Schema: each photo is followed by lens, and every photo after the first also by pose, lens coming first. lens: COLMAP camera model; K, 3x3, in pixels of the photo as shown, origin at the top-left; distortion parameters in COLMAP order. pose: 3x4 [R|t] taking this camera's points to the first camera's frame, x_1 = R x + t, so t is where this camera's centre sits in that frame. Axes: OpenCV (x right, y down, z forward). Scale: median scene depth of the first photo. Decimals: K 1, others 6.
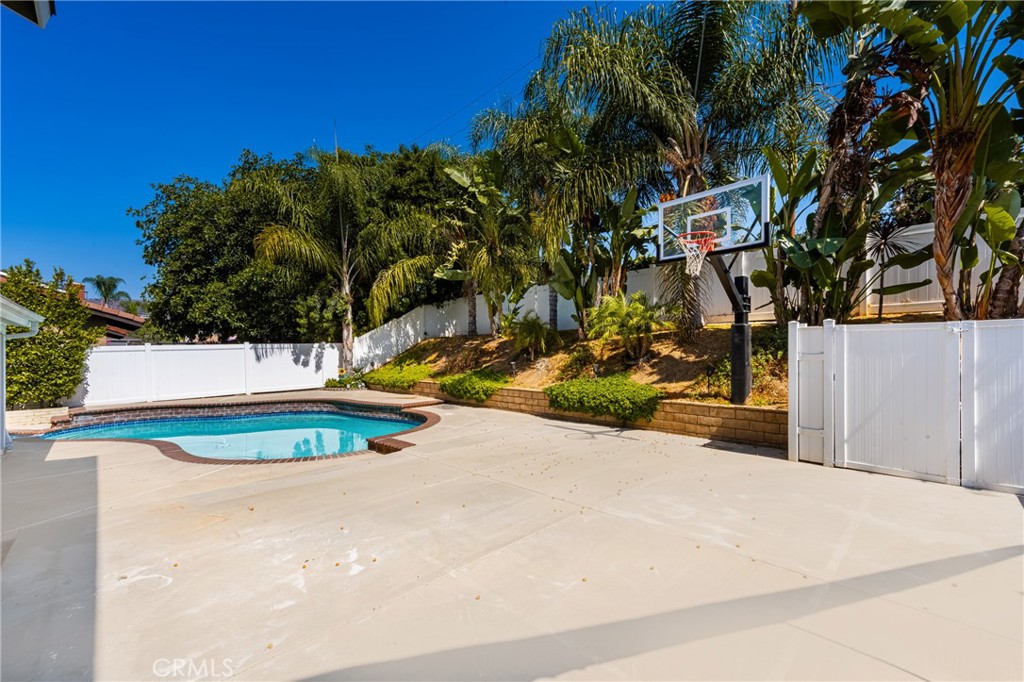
lens RADIAL K [[412.9, 0, 513.6], [0, 412.9, 345.9], [0, 0, 1]] dist [0.001060, -0.000023]
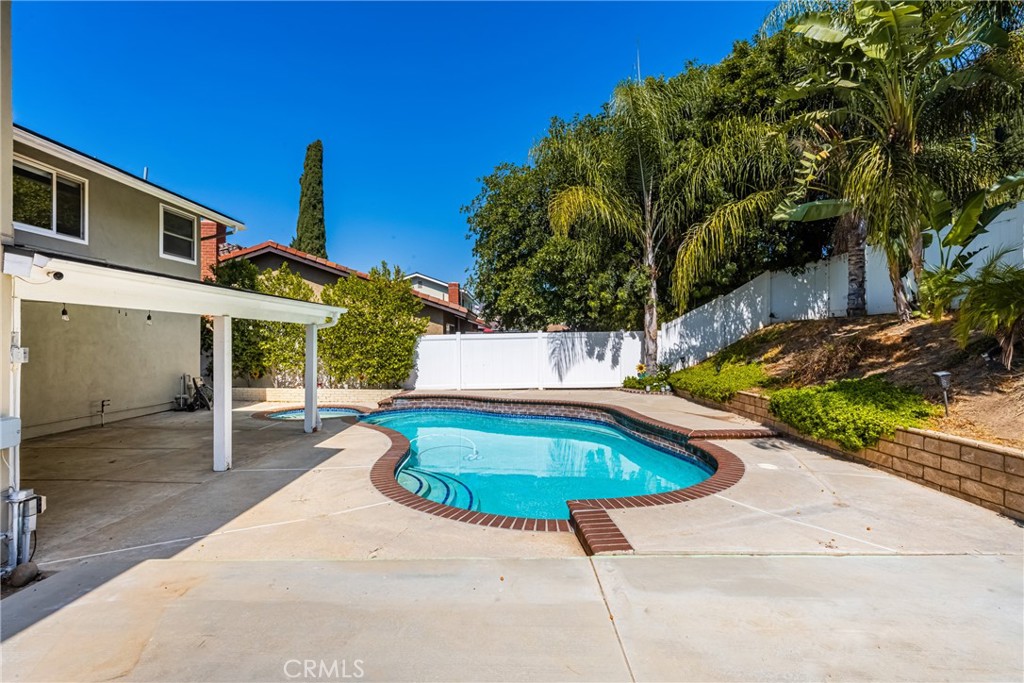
lens RADIAL K [[469.1, 0, 513.5], [0, 469.1, 341.1], [0, 0, 1]] dist [0.014786, 0.001553]
pose [[0.720218, 0.009371, -0.693684, 0.014621], [0.000203, 0.999906, 0.013717, 0.000154], [0.693748, -0.010020, 0.720148, 0.236765]]
